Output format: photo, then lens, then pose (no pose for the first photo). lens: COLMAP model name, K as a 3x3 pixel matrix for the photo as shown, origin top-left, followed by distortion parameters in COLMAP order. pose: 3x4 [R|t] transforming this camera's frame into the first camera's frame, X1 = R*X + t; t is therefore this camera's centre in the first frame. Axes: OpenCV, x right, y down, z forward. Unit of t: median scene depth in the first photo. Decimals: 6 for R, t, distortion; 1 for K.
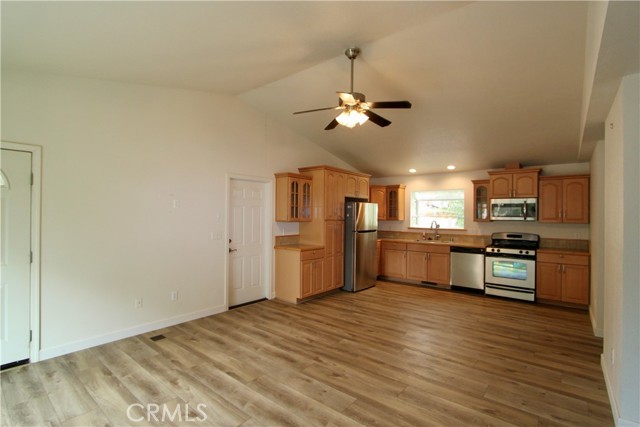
lens RADIAL K [[302.1, 0, 316.5], [0, 302.1, 215.3], [0, 0, 1]] dist [-0.012710, -0.001346]
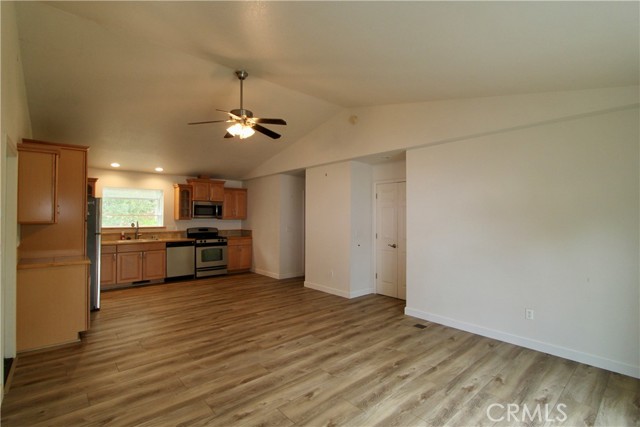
lens RADIAL K [[302.1, 0, 314.9], [0, 302.1, 211.0], [0, 0, 1]] dist [-0.012710, -0.001346]
pose [[0.162620, 0.012805, 0.986606, -0.621127], [-0.002924, 0.999918, -0.012496, 0.001538], [-0.986684, -0.000852, 0.162644, 0.330210]]
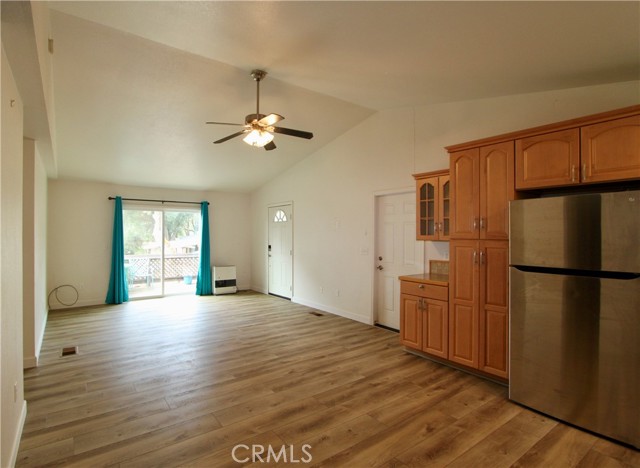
lens RADIAL K [[325.5, 0, 285.4], [0, 325.5, 241.0], [0, 0, 1]] dist [-0.012925, -0.000474]
pose [[-0.276851, 0.009434, -0.960867, 0.735924], [-0.005633, 0.999919, 0.011440, 0.014225], [0.960896, 0.008580, -0.276775, 0.881234]]
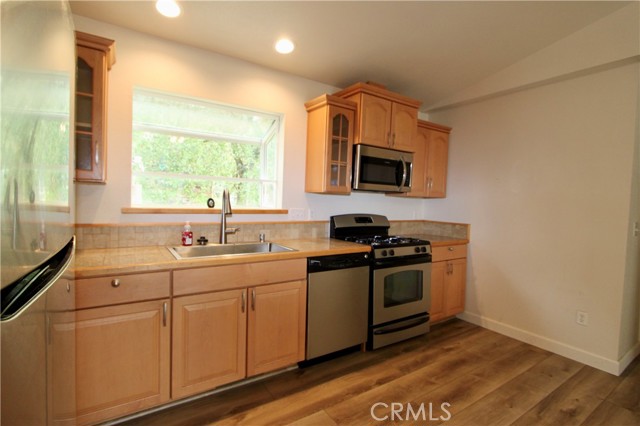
lens RADIAL K [[302.1, 0, 315.3], [0, 302.1, 213.2], [0, 0, 1]] dist [-0.012710, -0.001346]
pose [[0.305005, -0.048197, 0.951131, 0.110292], [-0.032800, 0.997594, 0.061070, 0.028526], [-0.951786, -0.049824, 0.302690, 1.001459]]
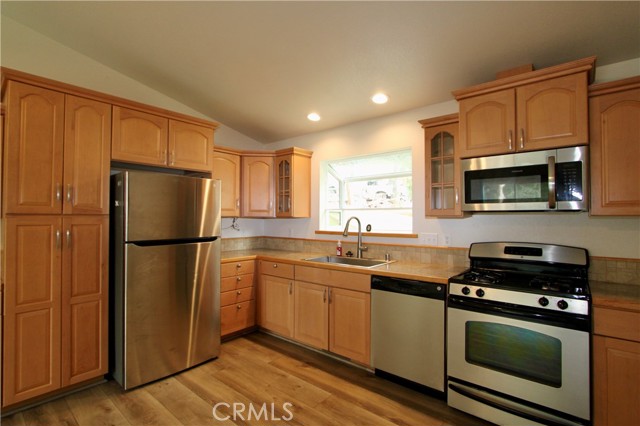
lens RADIAL K [[302.1, 0, 315.7], [0, 302.1, 214.5], [0, 0, 1]] dist [-0.012710, -0.001346]
pose [[0.999911, -0.009522, -0.009373, 0.420753], [0.009433, 0.999911, -0.009468, 0.023474], [0.009462, 0.009379, 0.999911, 0.648247]]
